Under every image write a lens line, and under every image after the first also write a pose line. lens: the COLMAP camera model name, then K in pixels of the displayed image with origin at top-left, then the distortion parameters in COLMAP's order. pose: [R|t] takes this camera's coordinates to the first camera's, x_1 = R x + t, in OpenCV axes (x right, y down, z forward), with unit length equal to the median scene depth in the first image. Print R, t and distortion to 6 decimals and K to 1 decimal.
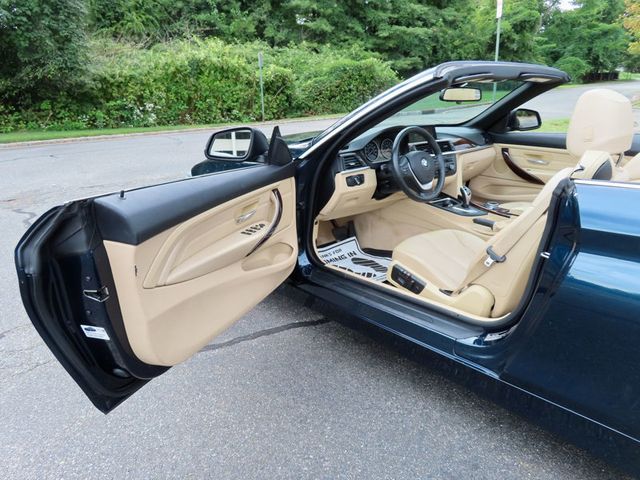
lens RADIAL K [[458.7, 0, 320.1], [0, 458.7, 242.8], [0, 0, 1]] dist [-0.011693, 0.012591]
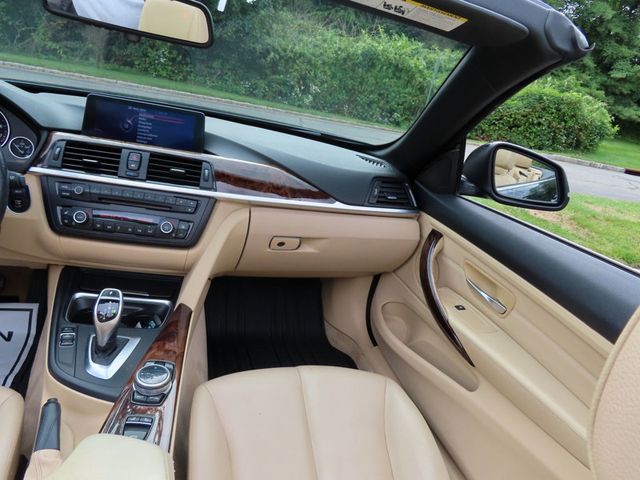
lens RADIAL K [[454.5, 0, 327.7], [0, 454.5, 244.9], [0, 0, 1]] dist [-0.005614, -0.003861]
pose [[0.884255, 0.326479, -0.333923, 0.093273], [-0.331397, 0.942470, 0.043895, -0.037461], [0.329043, 0.071847, 0.941578, 0.125758]]
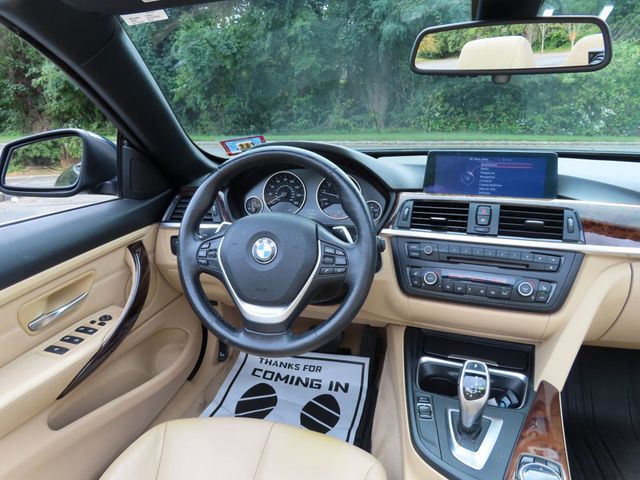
lens RADIAL K [[460.4, 0, 318.4], [0, 460.4, 242.4], [0, 0, 1]] dist [-0.022879, 0.025135]
pose [[0.543338, 0.251135, -0.801071, 0.080455], [-0.261835, 0.957304, 0.122521, -0.035100], [0.797638, 0.143178, 0.585896, 0.125343]]
